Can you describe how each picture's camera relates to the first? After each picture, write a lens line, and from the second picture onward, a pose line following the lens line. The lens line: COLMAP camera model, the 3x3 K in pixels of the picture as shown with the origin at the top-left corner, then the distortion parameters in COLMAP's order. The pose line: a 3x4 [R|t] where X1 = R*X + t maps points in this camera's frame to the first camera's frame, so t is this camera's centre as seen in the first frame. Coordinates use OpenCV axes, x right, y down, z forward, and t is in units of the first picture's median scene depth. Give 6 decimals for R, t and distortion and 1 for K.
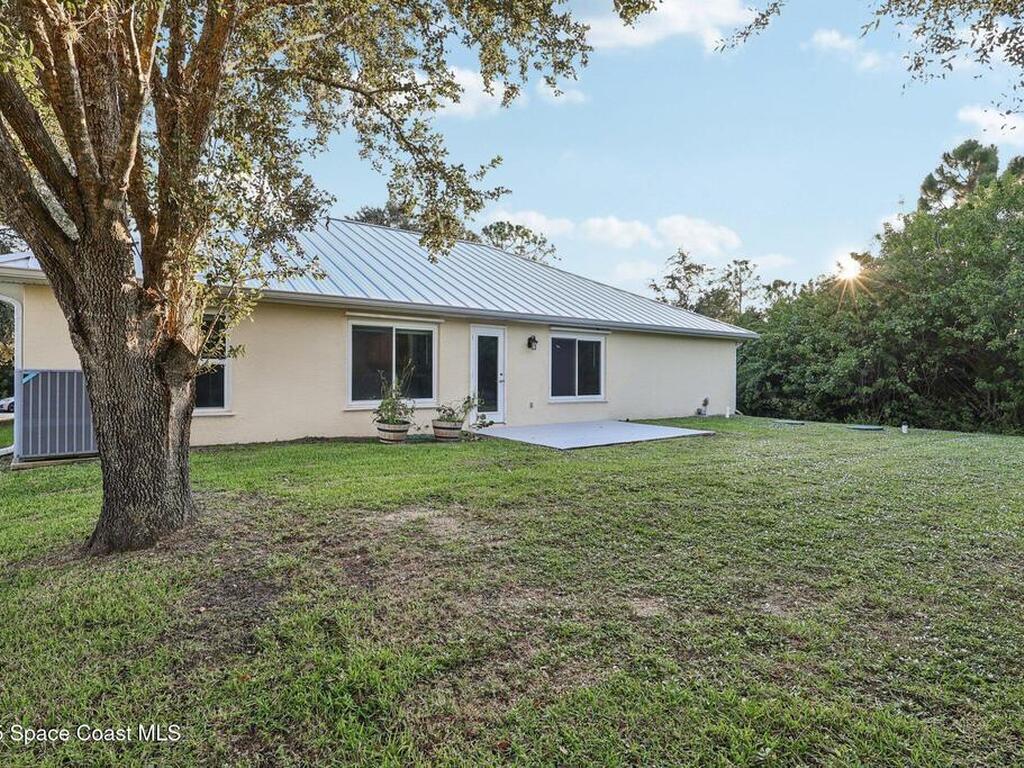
lens RADIAL K [[456.6, 0, 512.0], [0, 456.6, 384.0], [0, 0, 1]] dist [-0.001007, 0.000018]
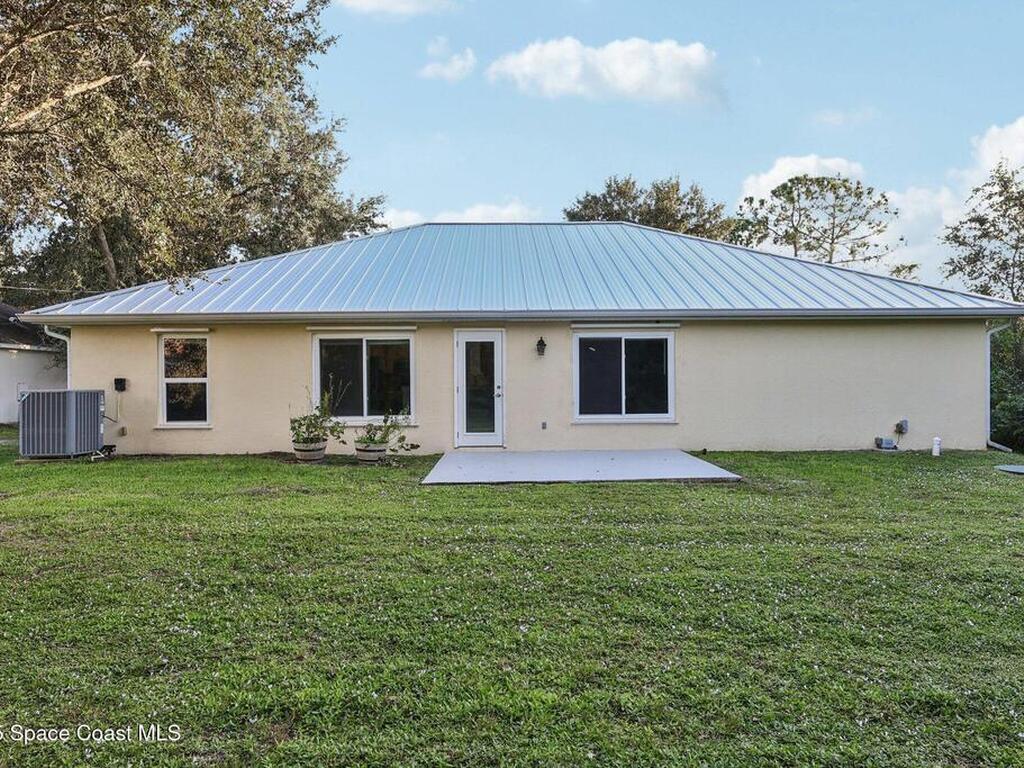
lens RADIAL K [[534.4, 0, 512.0], [0, 534.4, 384.0], [0, 0, 1]] dist [-0.003510, -0.000116]
pose [[0.858511, -0.011561, -0.512665, 0.475518], [0.003076, 0.999844, -0.017395, -0.009721], [0.512786, 0.013357, 0.858413, 0.183852]]
